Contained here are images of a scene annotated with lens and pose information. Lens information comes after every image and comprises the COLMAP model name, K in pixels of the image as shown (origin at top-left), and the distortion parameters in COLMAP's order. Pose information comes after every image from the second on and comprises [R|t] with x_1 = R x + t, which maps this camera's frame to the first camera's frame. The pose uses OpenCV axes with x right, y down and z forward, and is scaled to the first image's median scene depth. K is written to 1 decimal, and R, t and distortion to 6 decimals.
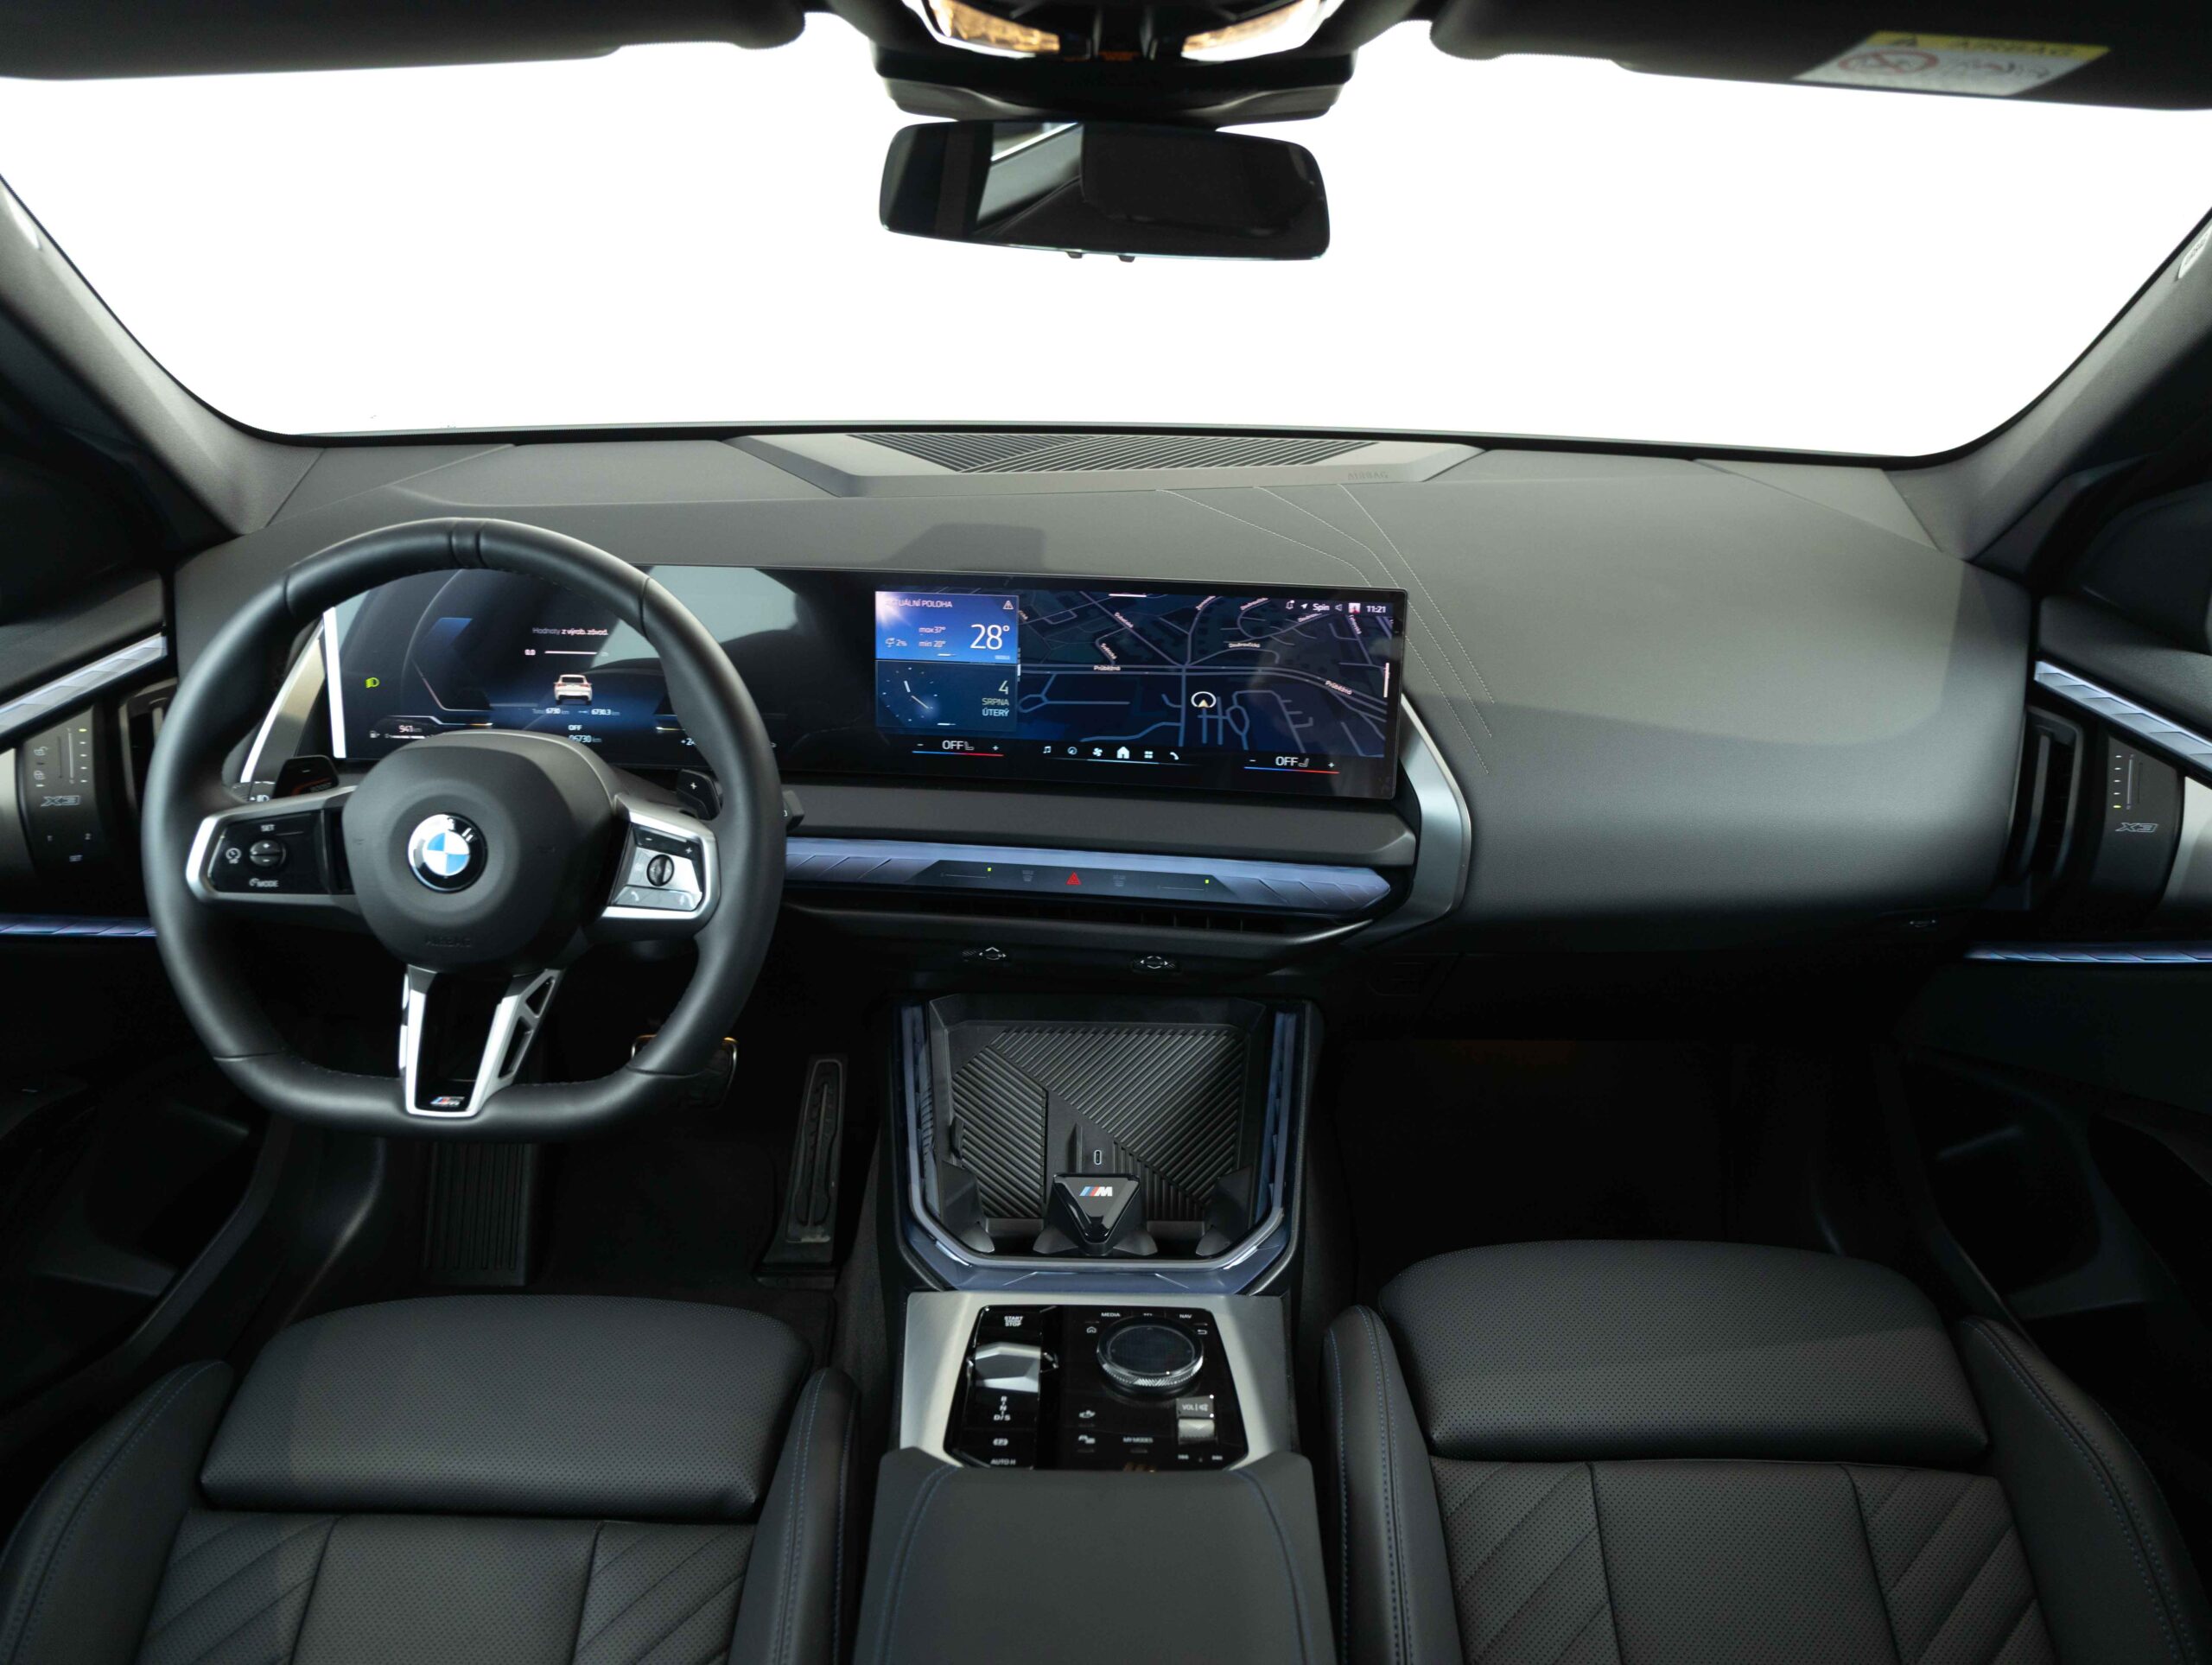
lens RADIAL K [[1643.3, 0, 1077.0], [0, 1643.3, 832.9], [0, 0, 1]] dist [-0.007697, -0.004542]
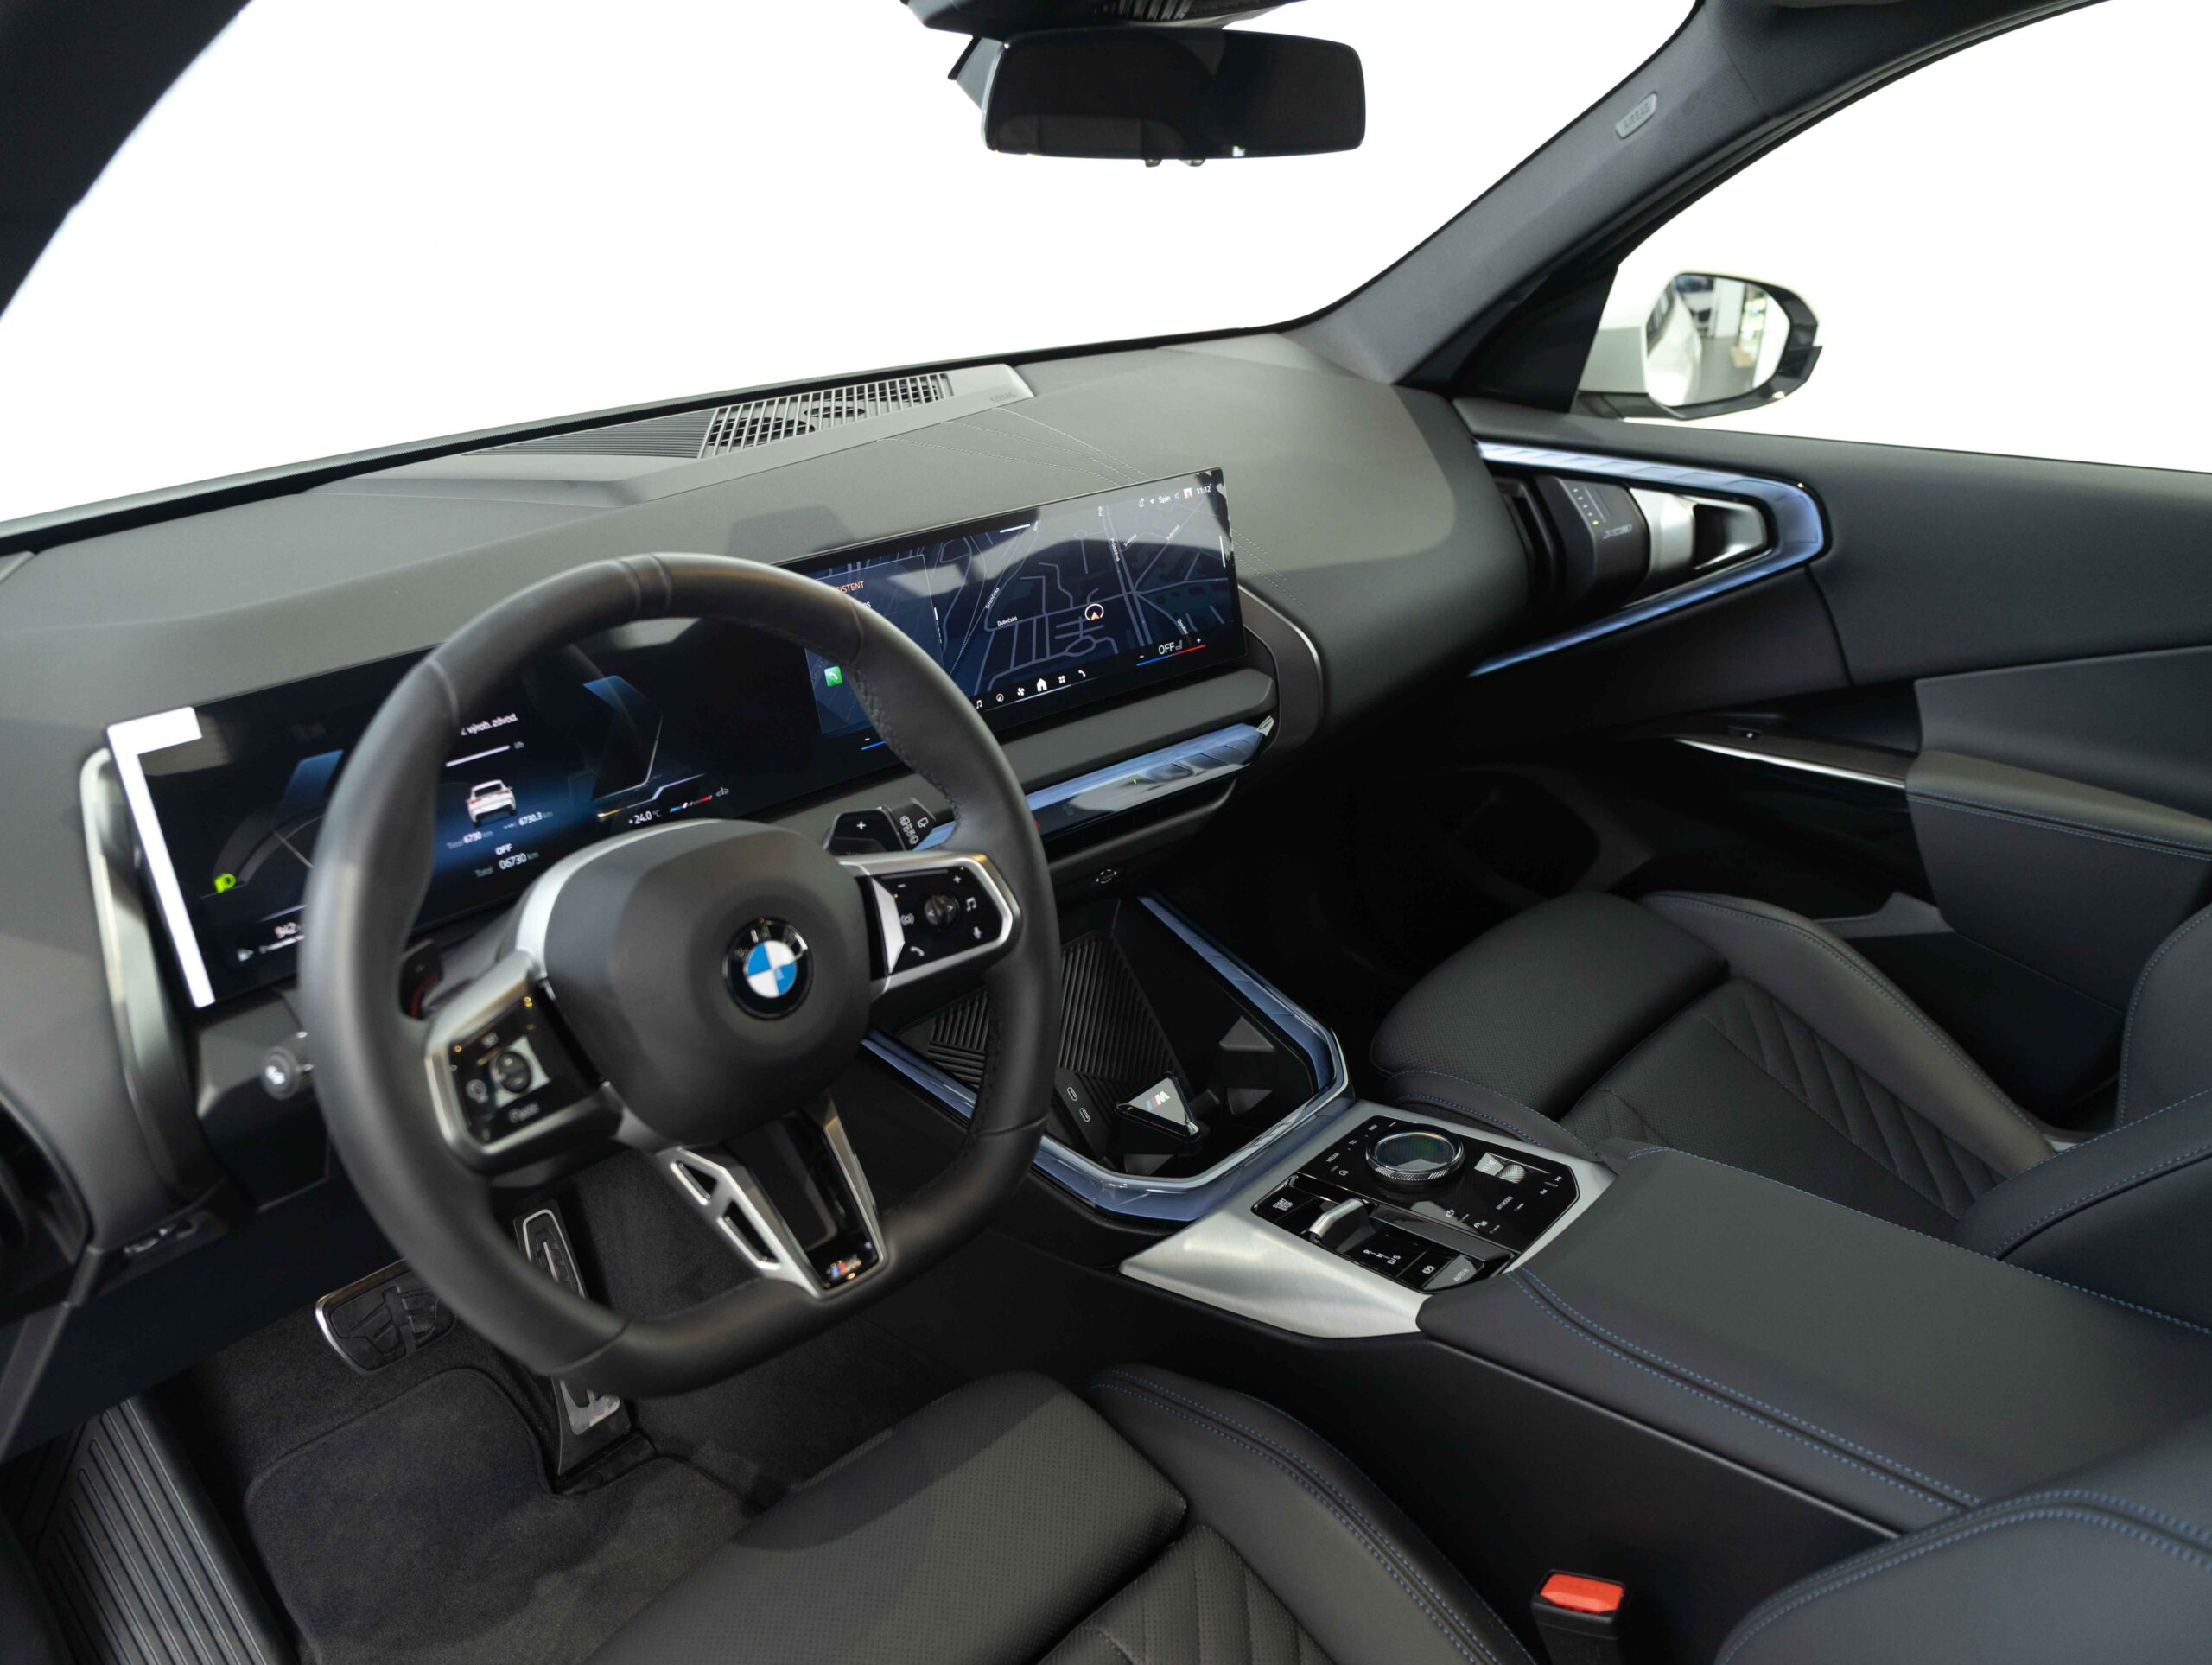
lens RADIAL K [[1643.3, 0, 1077.0], [0, 1643.3, 832.9], [0, 0, 1]] dist [-0.007697, -0.004542]
pose [[0.682978, -0.324221, 0.654540, -0.629551], [0.325016, 0.937386, 0.125189, -0.081062], [-0.654145, 0.127235, 0.745590, 0.248540]]
